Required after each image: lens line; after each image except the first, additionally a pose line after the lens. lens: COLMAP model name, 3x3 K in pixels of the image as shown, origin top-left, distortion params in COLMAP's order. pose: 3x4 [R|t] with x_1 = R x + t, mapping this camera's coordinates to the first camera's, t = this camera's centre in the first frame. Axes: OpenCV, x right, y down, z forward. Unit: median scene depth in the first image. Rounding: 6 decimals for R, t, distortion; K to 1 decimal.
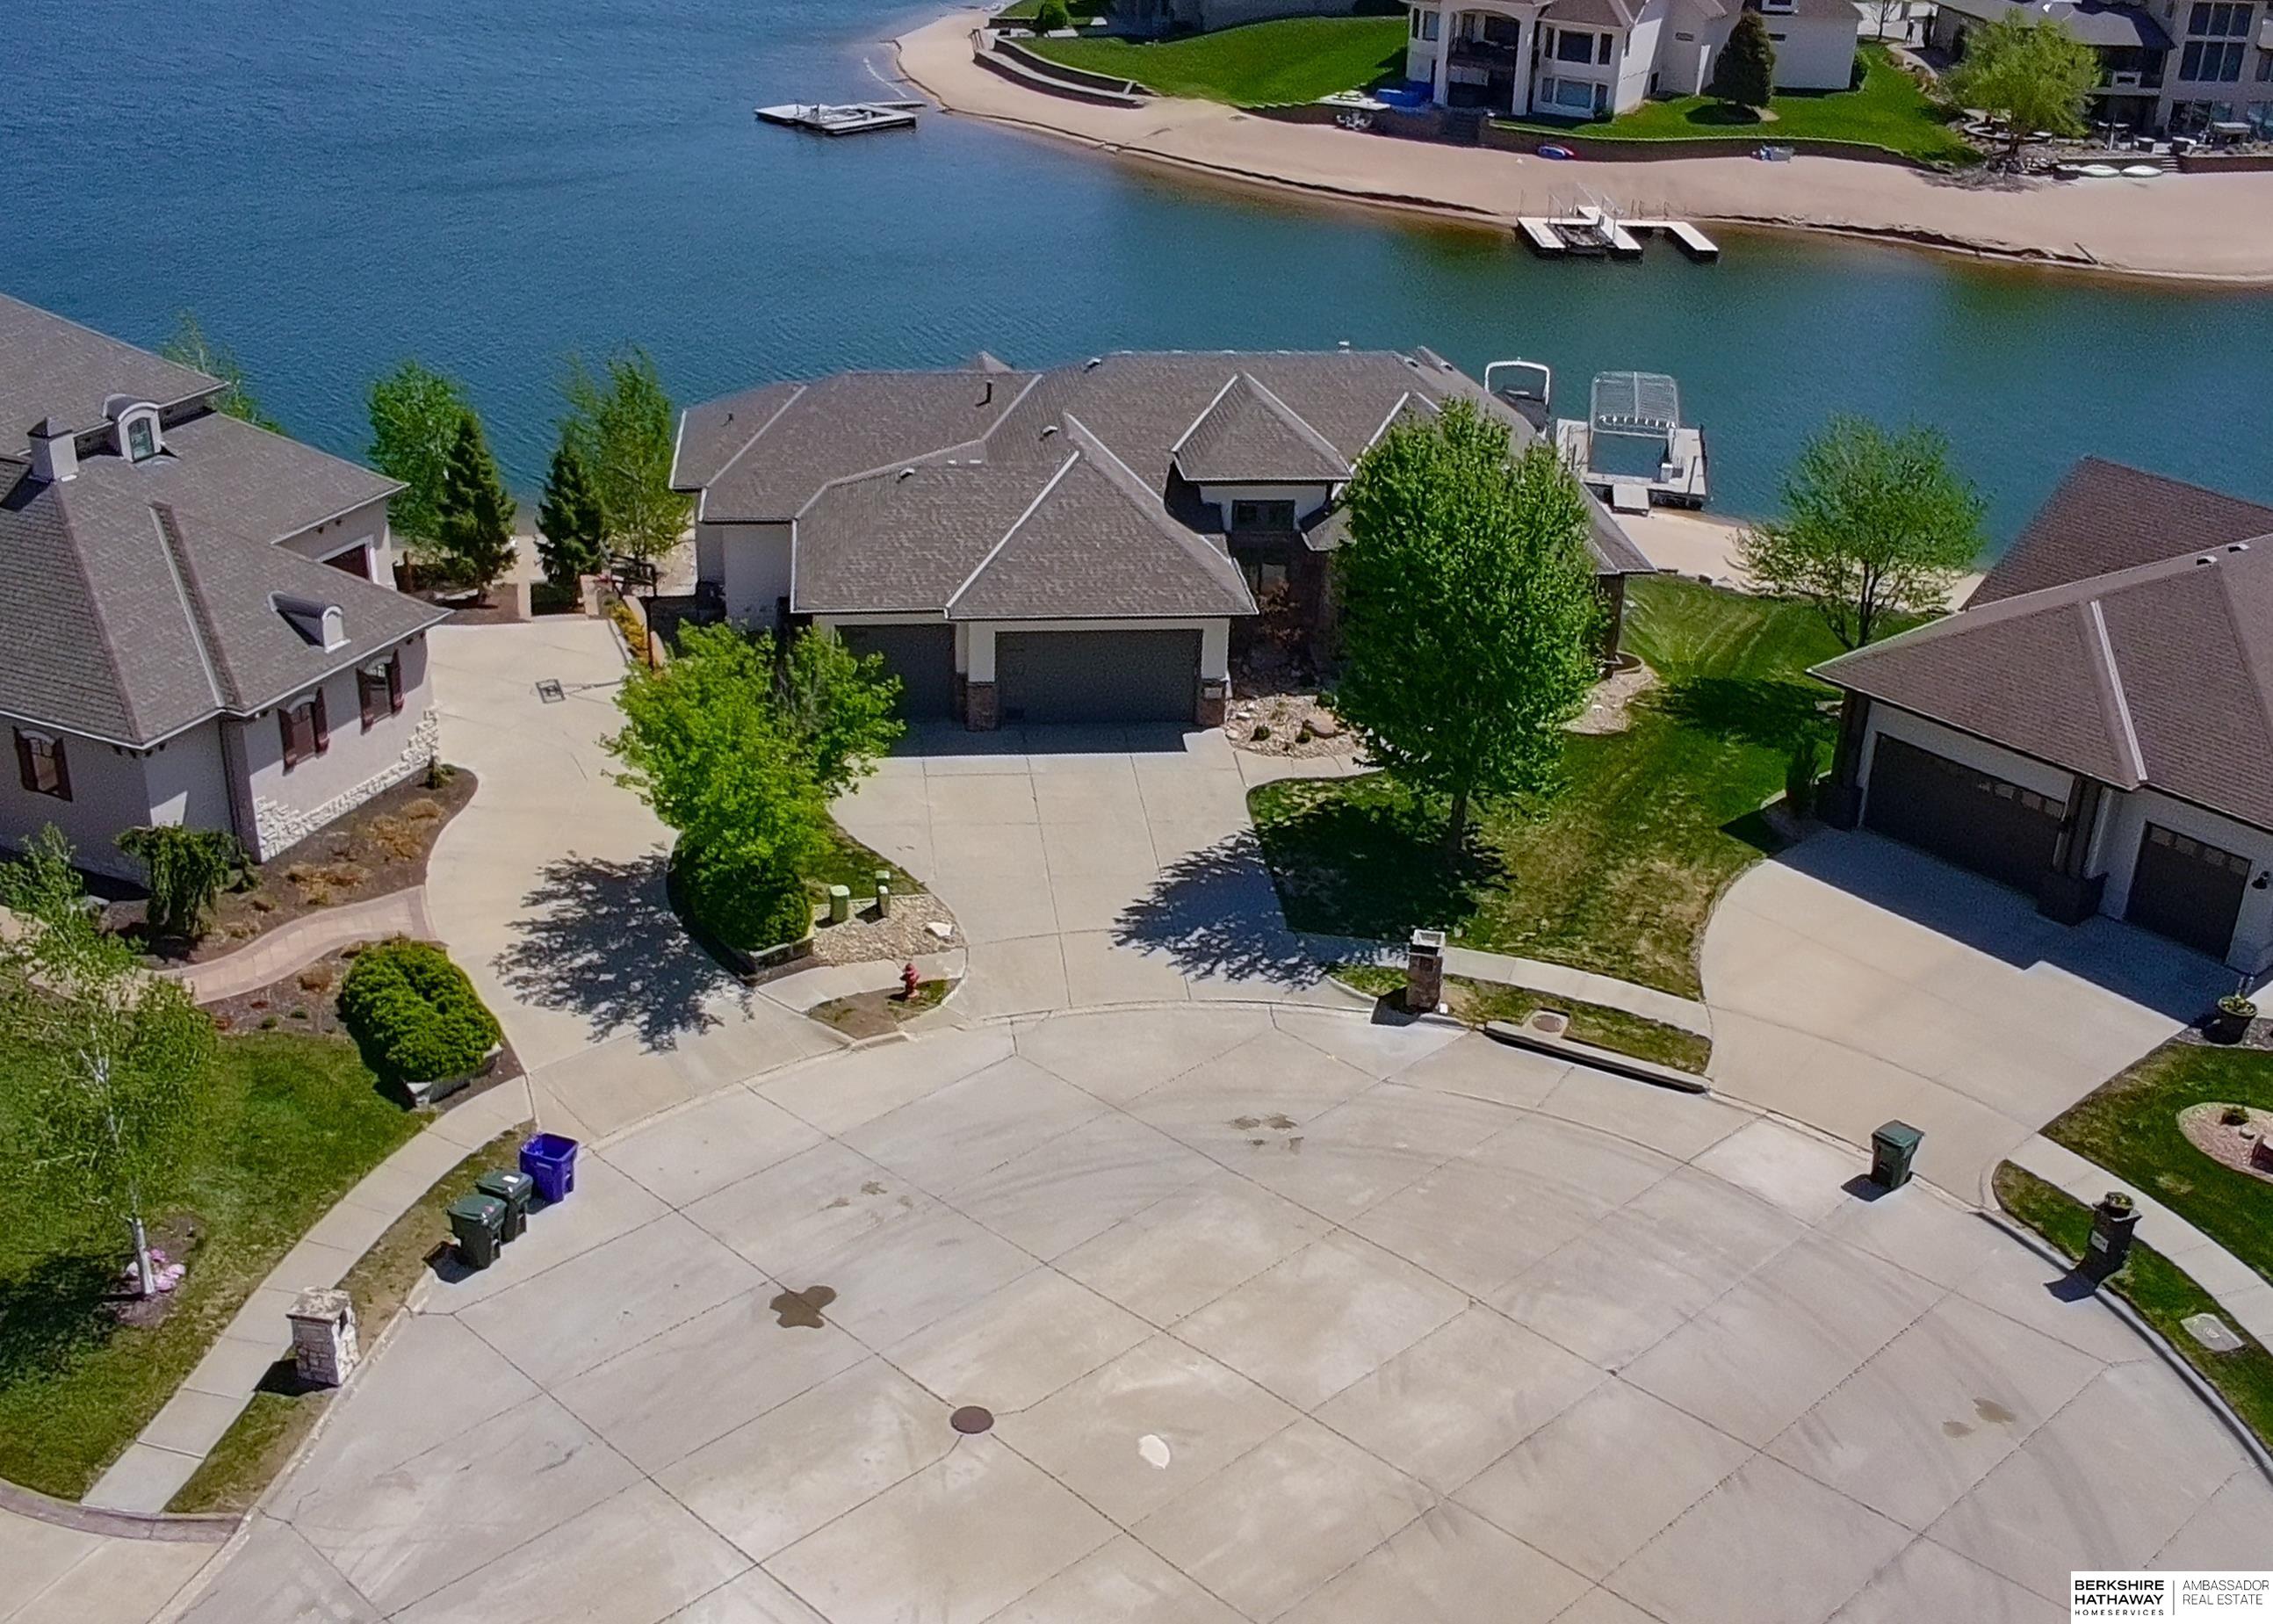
lens RADIAL K [[2401.1, 0, 1056.9], [0, 2401.1, 902.9], [0, 0, 1]] dist [-0.080255, 0.043583]
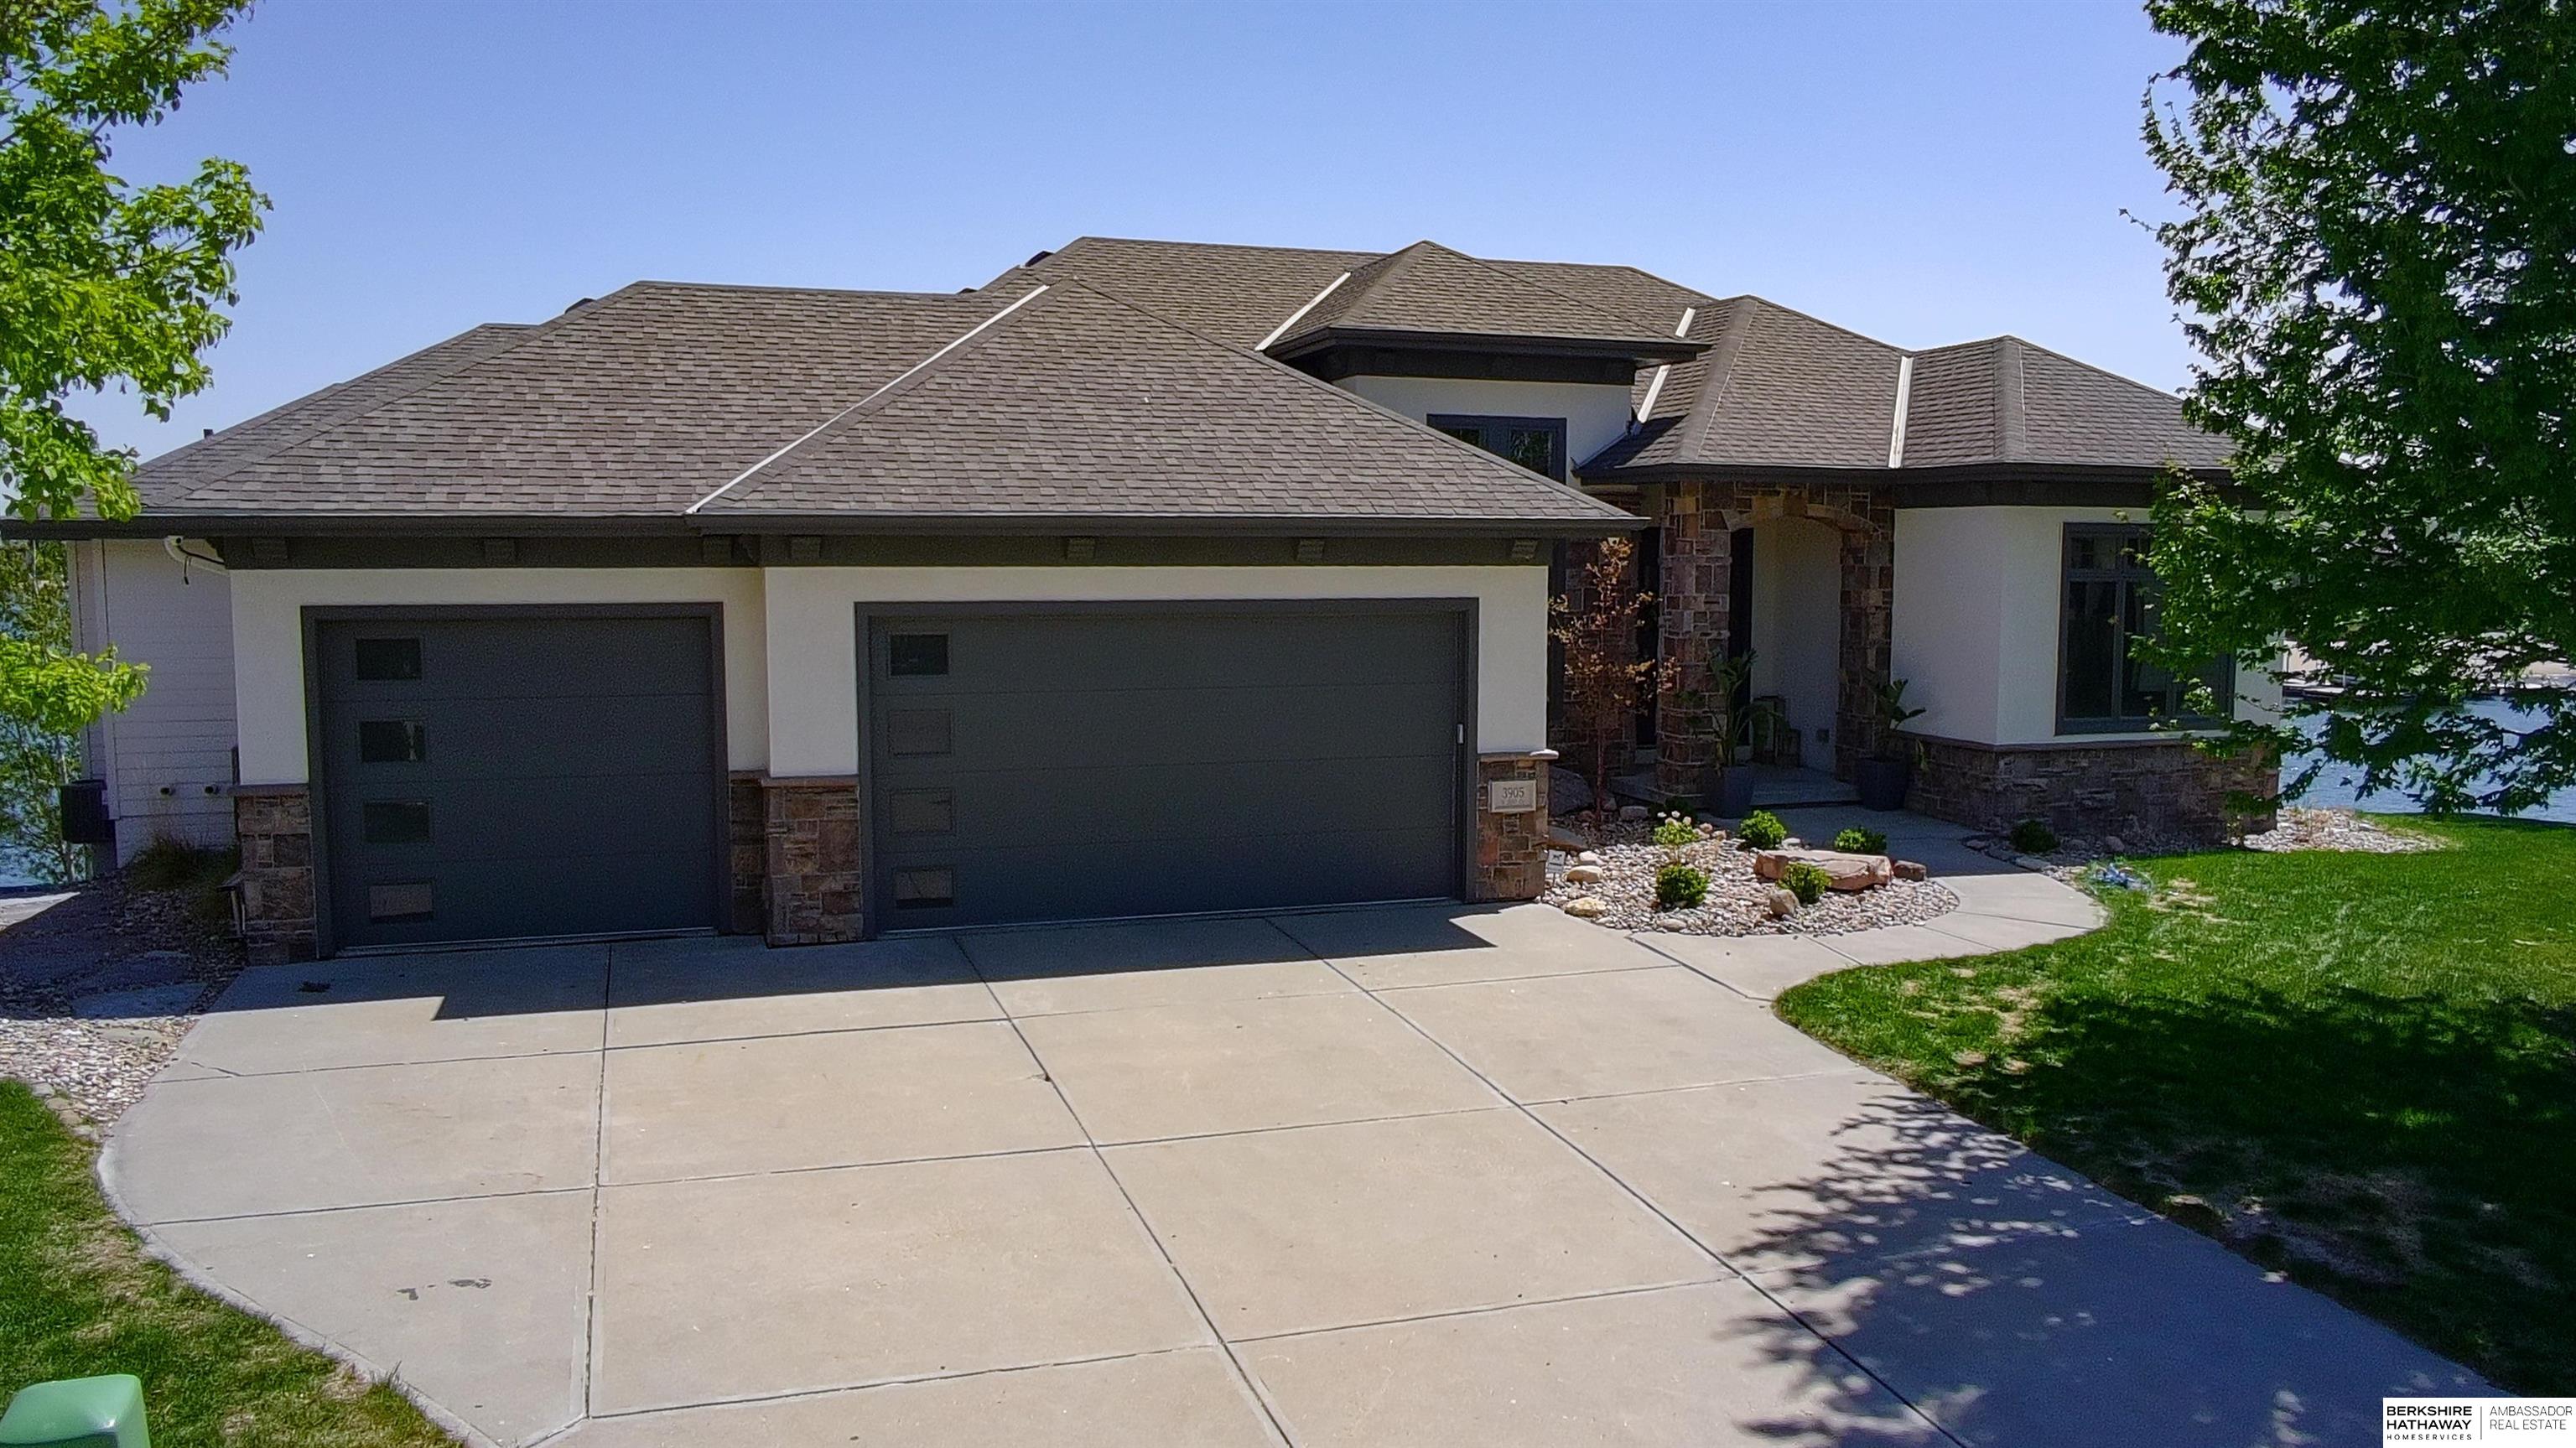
lens RADIAL K [[1858.0, 0, 1304.4], [0, 1858.0, 778.6], [0, 0, 1]] dist [-0.042638, 0.006807]
pose [[0.970067, -0.043414, 0.238925, -0.027480], [0.127729, 0.928012, -0.349971, -0.000746], [-0.206531, 0.370013, 0.905779, 0.779973]]
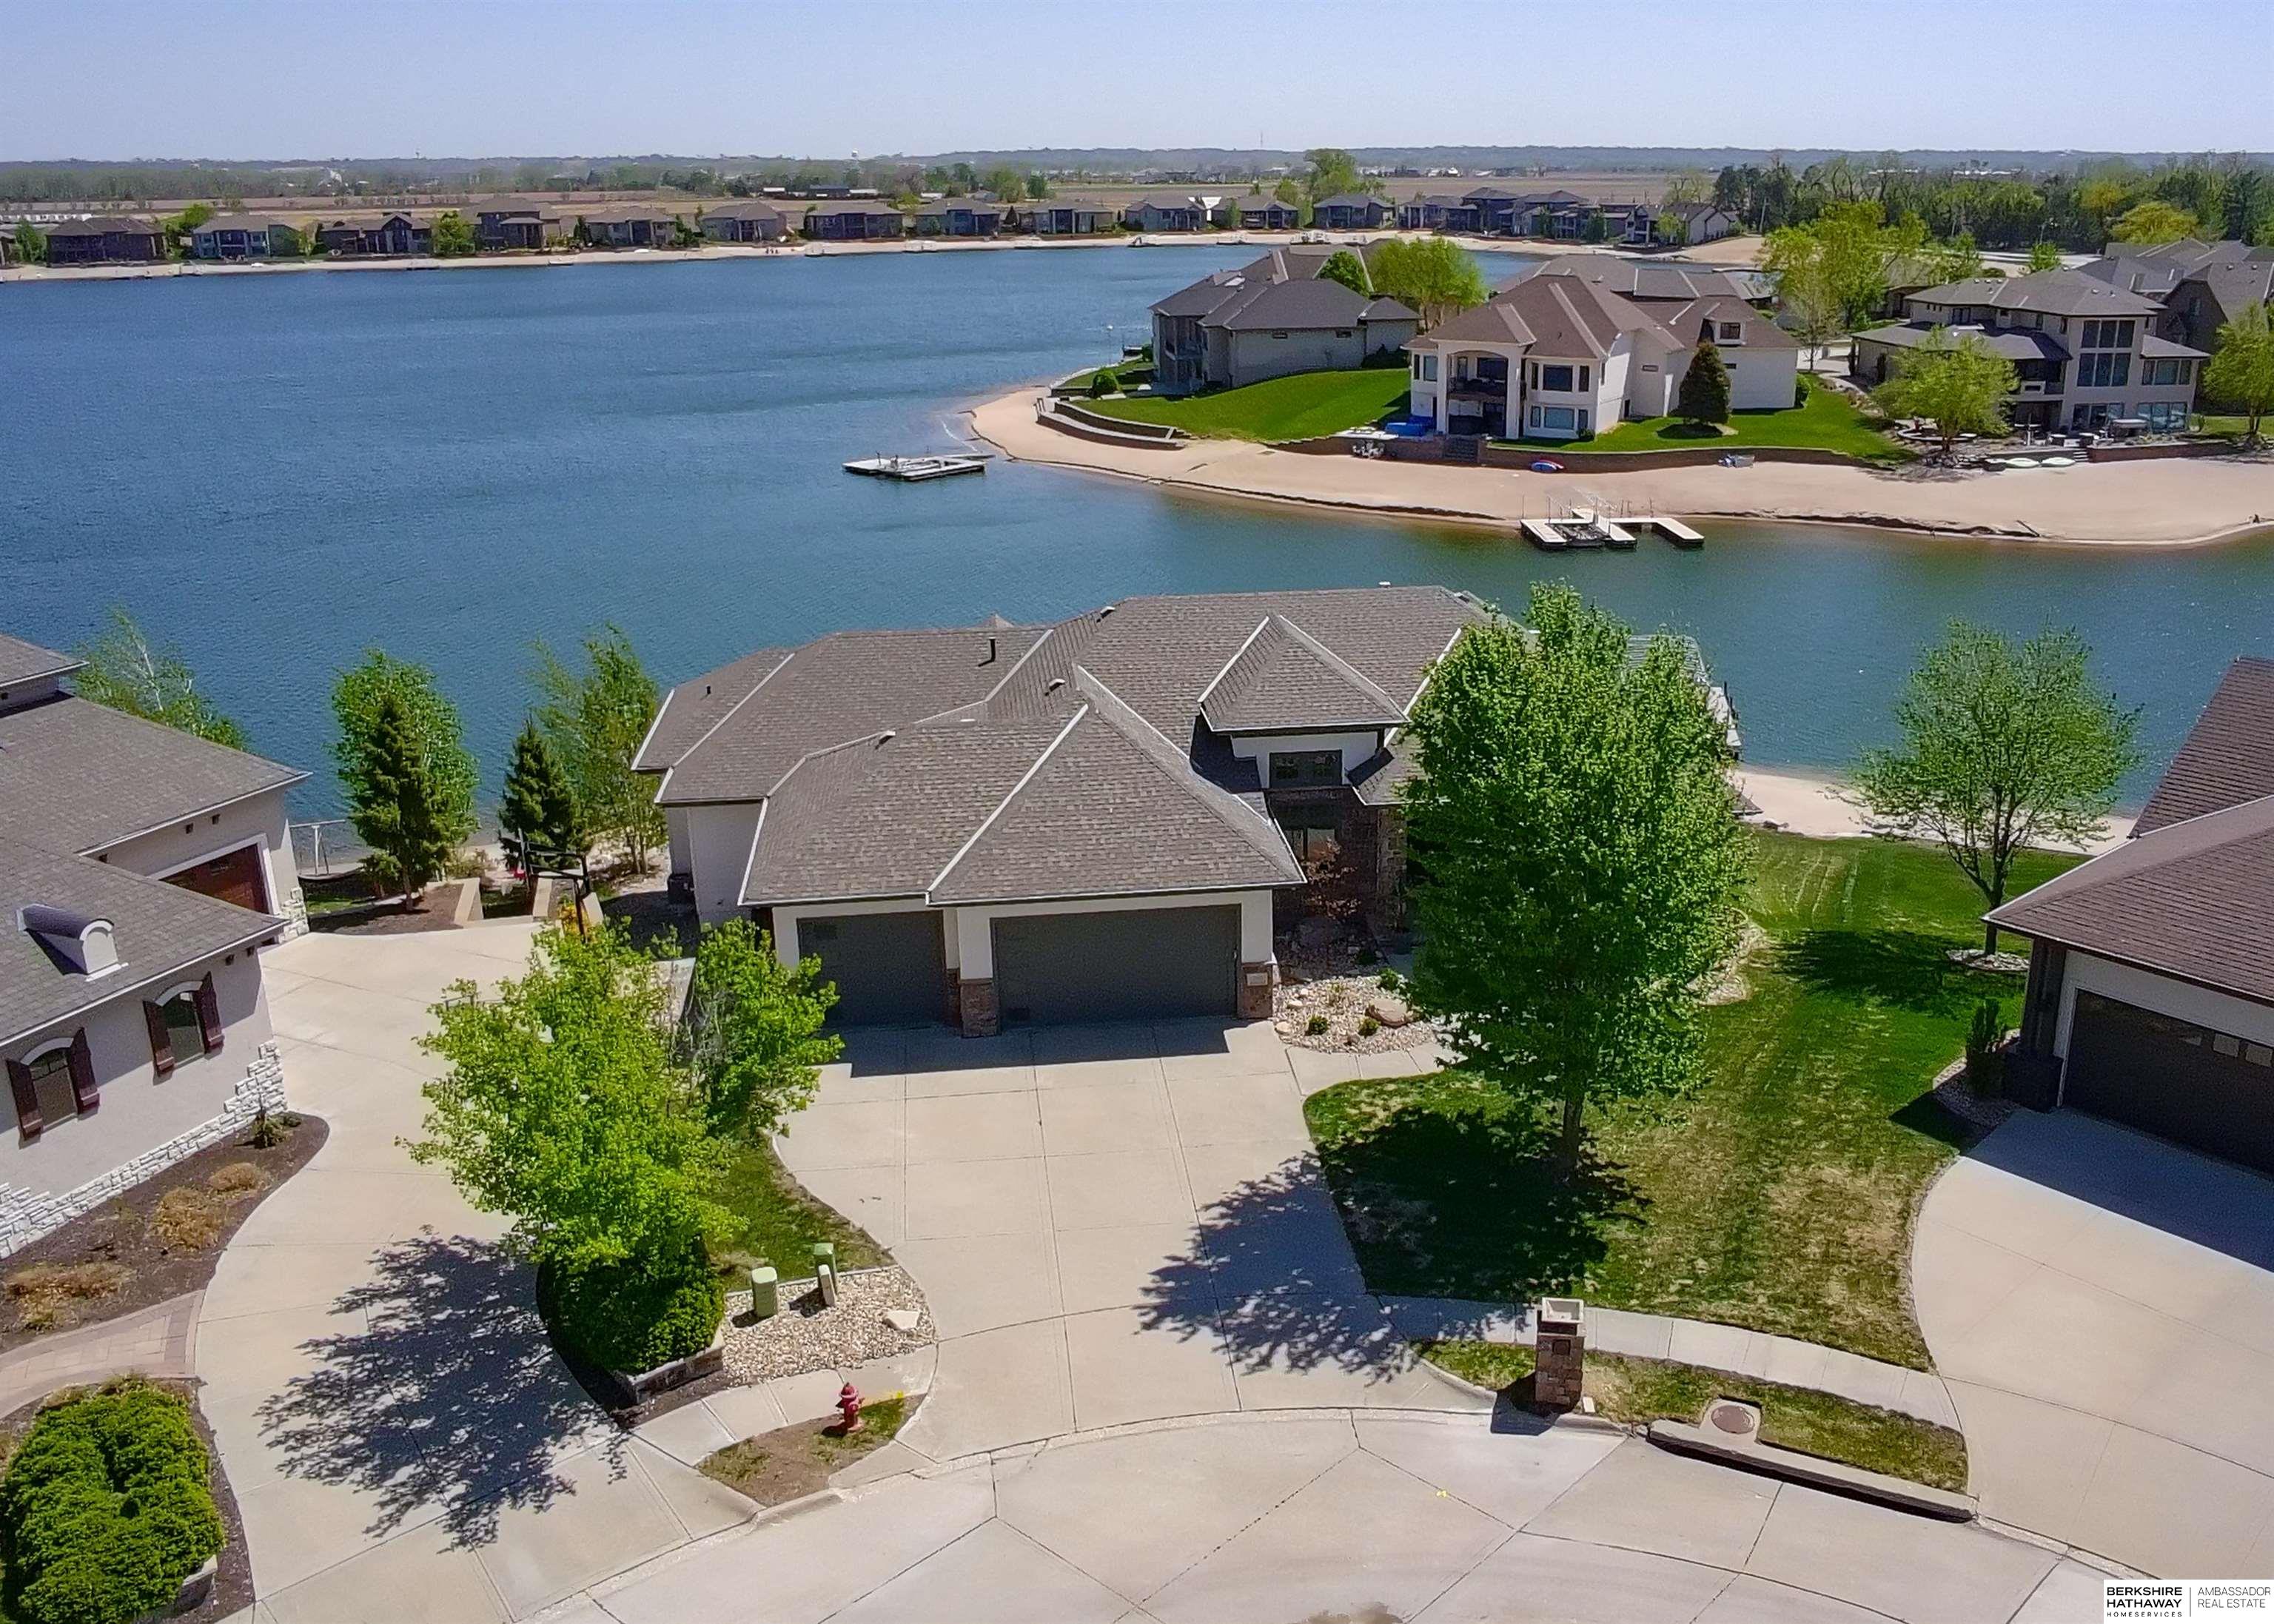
lens RADIAL K [[1914.4, 0, 1229.8], [0, 1914.4, 814.0], [0, 0, 1]] dist [-0.069501, 0.044013]
pose [[0.998112, -0.042605, 0.044250, 0.029229], [0.049162, 0.985958, -0.159593, -0.039189], [-0.036829, 0.161467, 0.986191, 0.341819]]
